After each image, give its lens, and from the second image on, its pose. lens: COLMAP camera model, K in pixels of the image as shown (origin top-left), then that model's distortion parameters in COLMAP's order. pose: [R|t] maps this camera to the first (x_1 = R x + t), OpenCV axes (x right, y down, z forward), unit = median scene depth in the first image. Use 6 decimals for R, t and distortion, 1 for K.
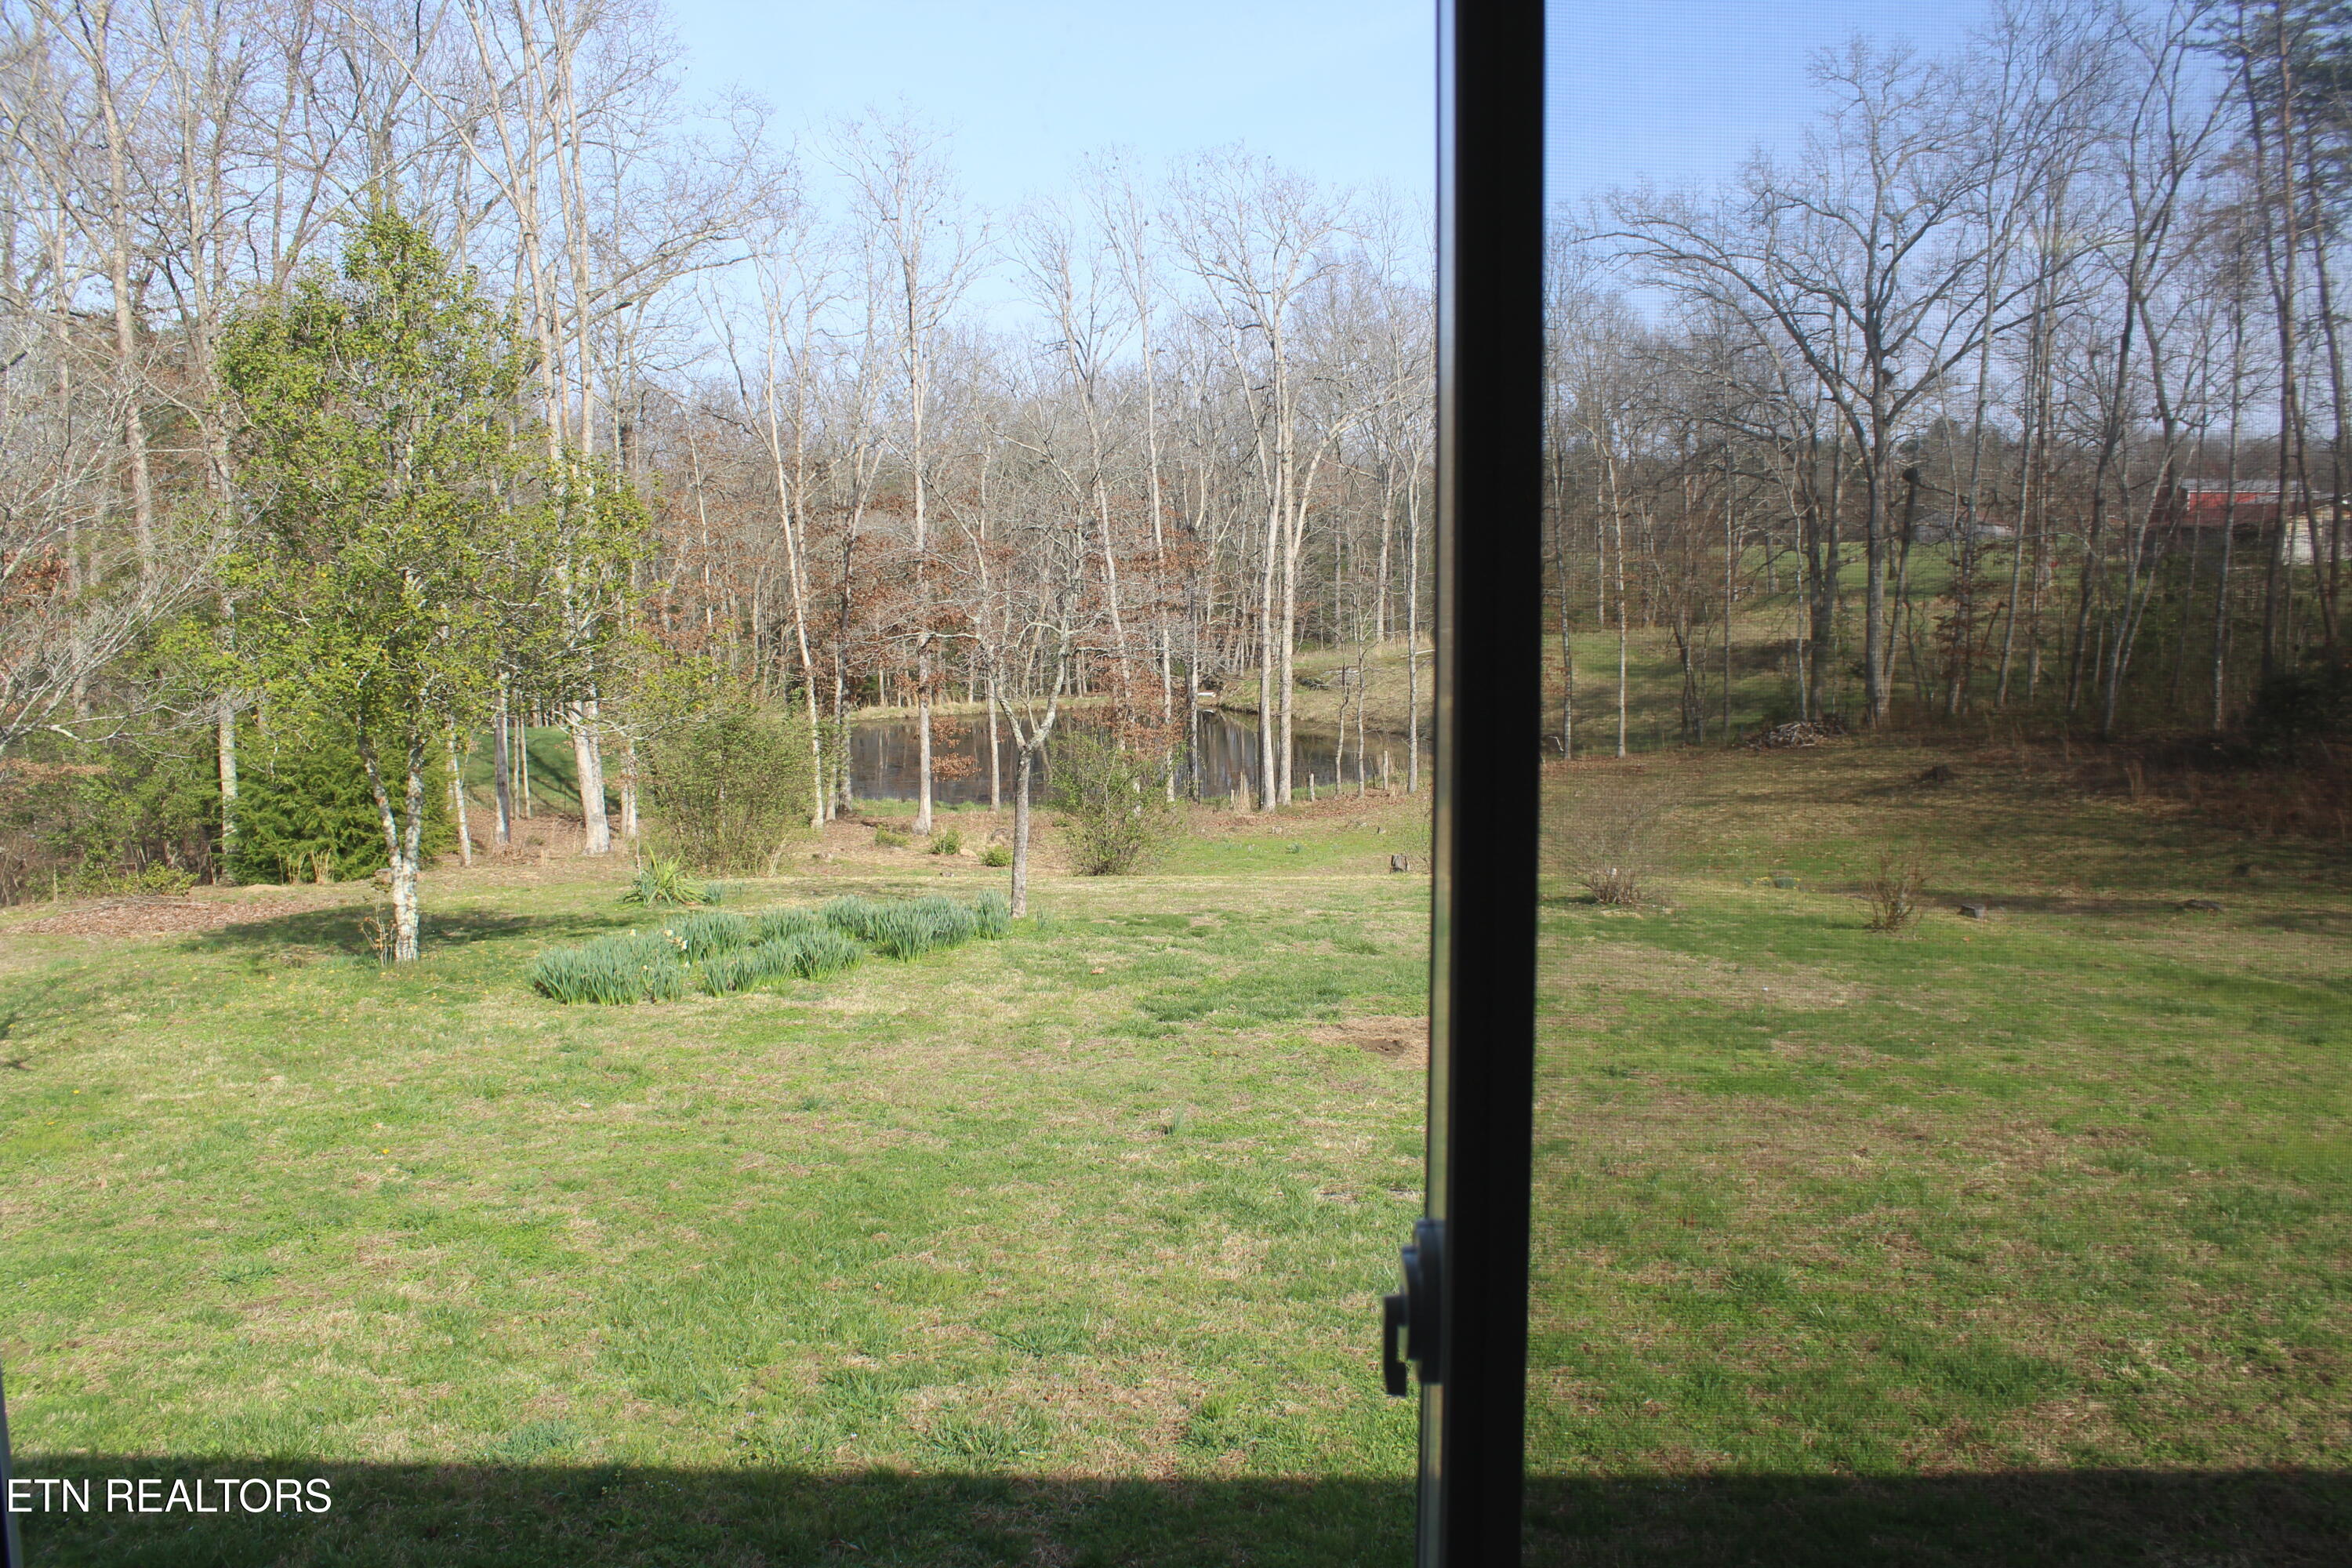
lens RADIAL K [[2003.8, 0, 1178.4], [0, 2003.8, 801.6], [0, 0, 1]] dist [-0.141318, 0.097641]
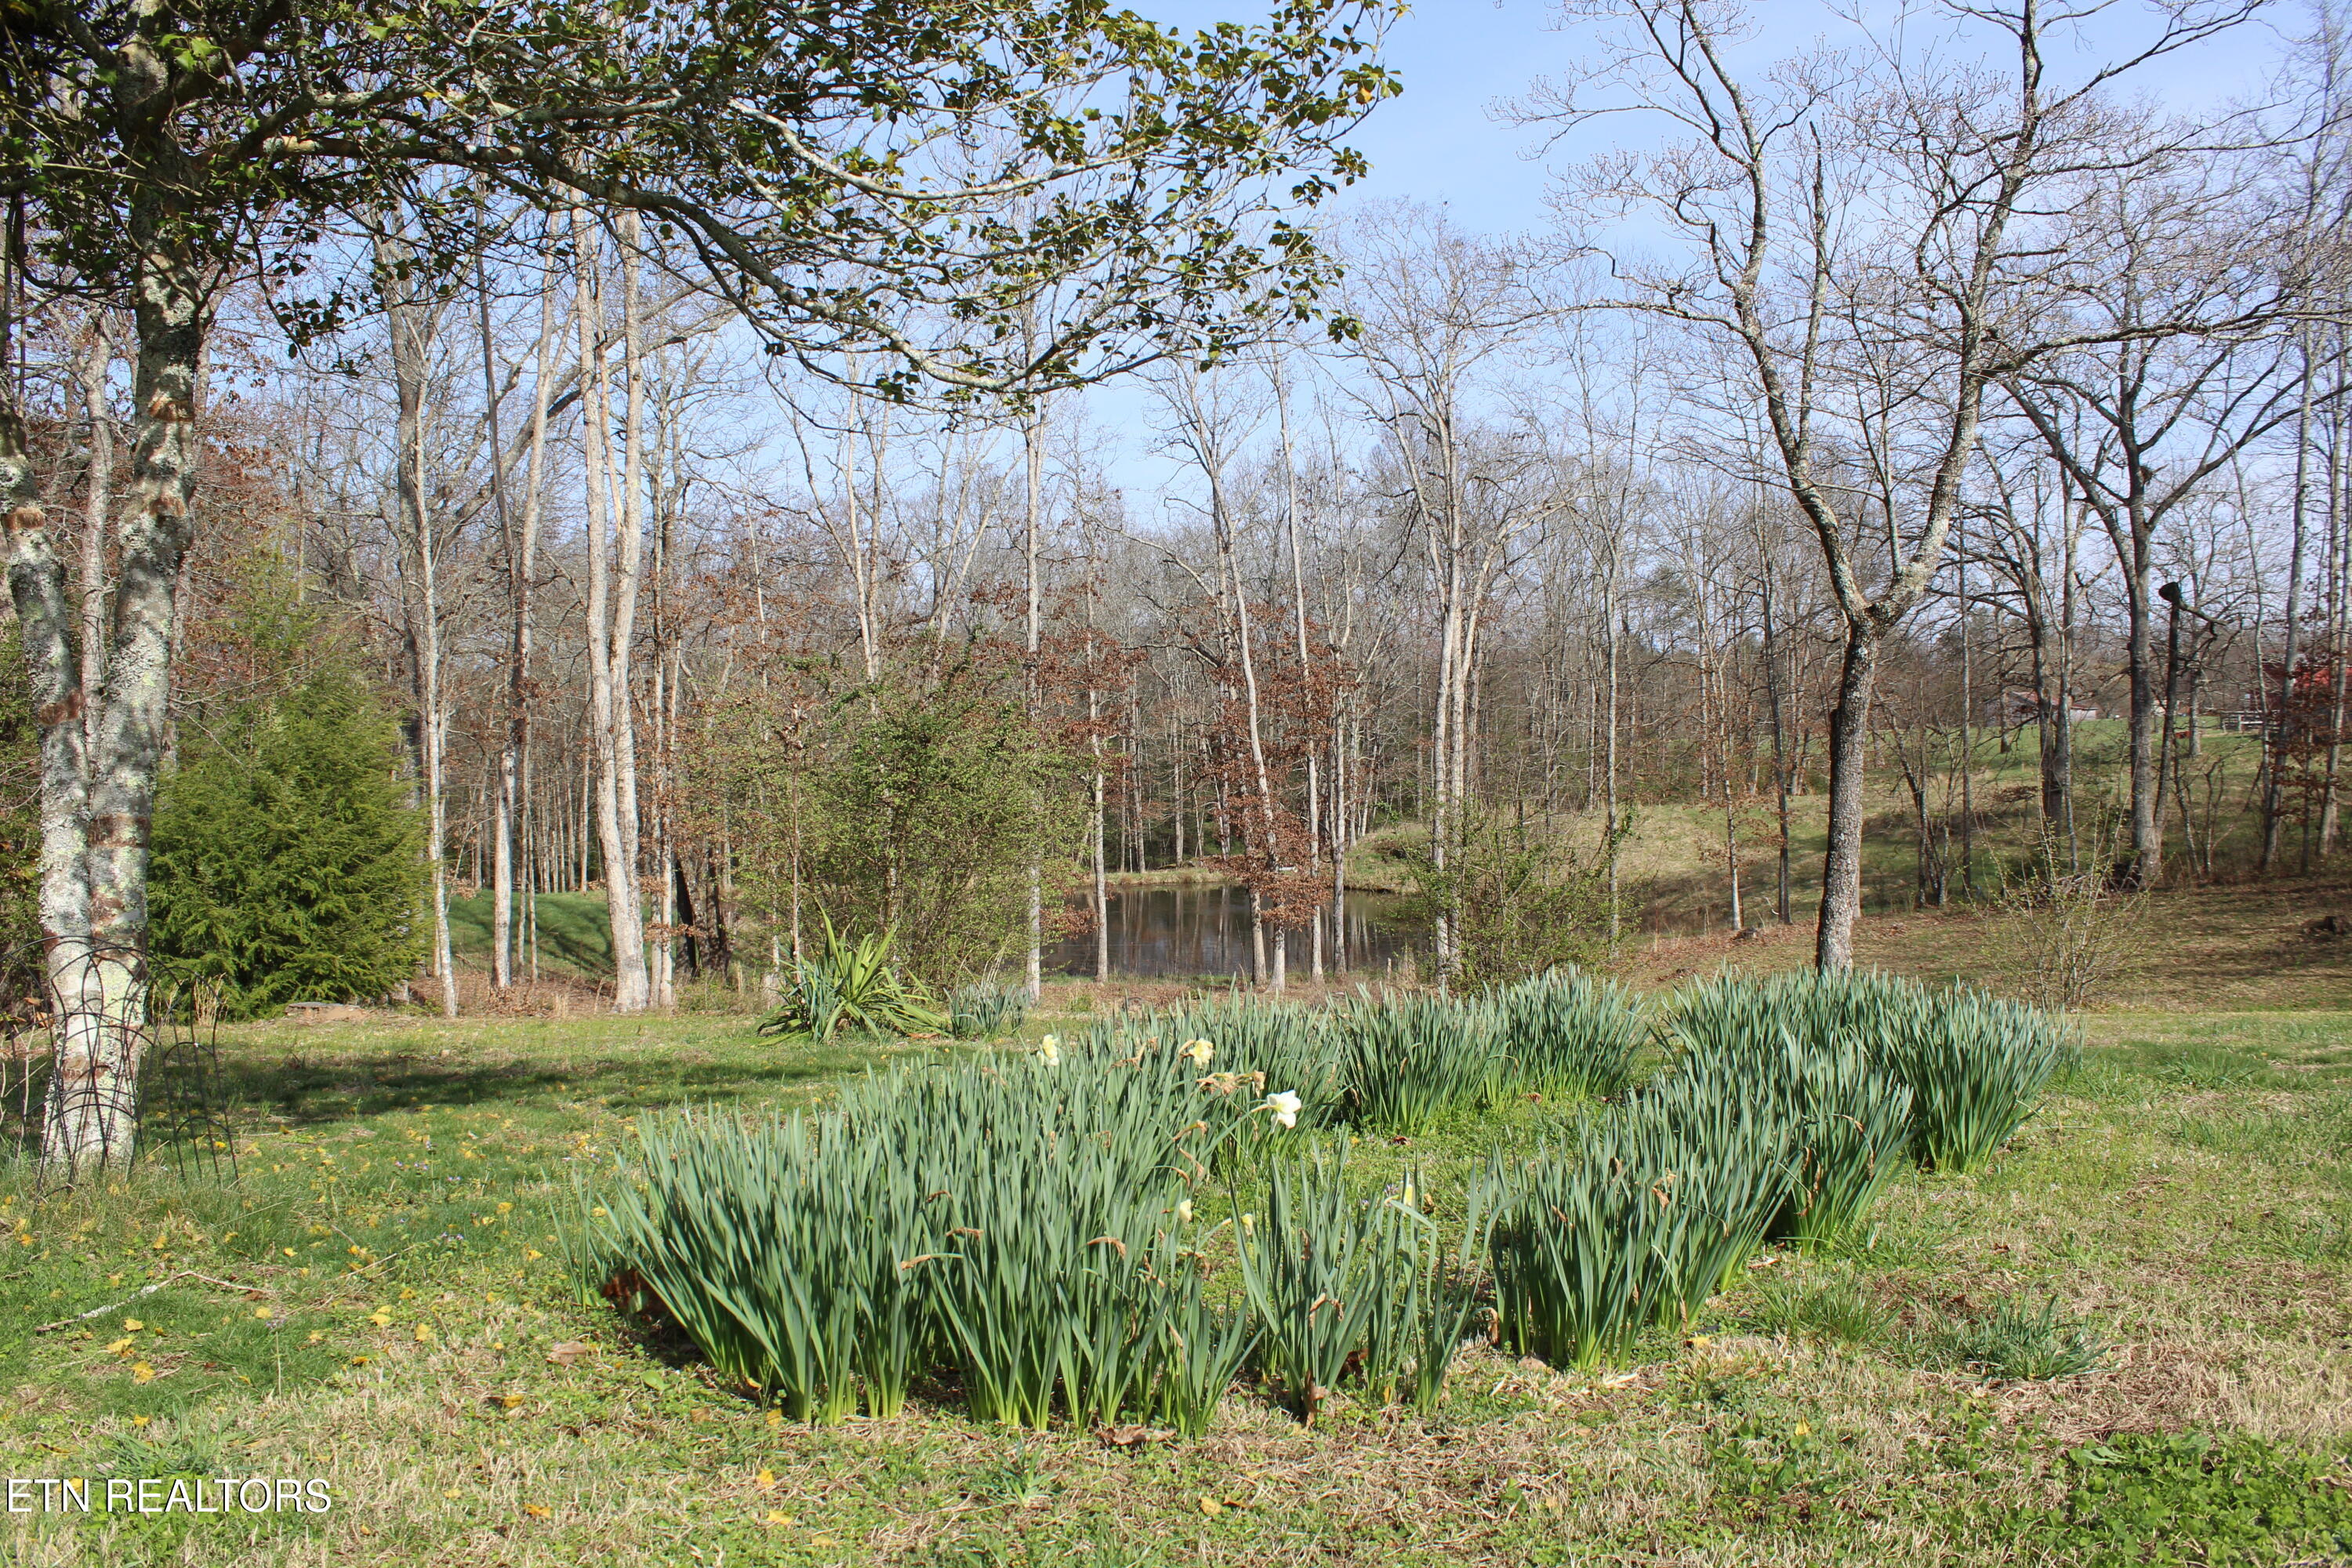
lens RADIAL K [[2003.8, 0, 1178.1], [0, 2003.8, 770.0], [0, 0, 1]] dist [-0.141318, 0.097641]
pose [[0.999966, 0.006866, -0.004475, -0.064336], [-0.007339, 0.993231, -0.115924, 0.014972], [0.003648, 0.115953, 0.993248, 0.190886]]
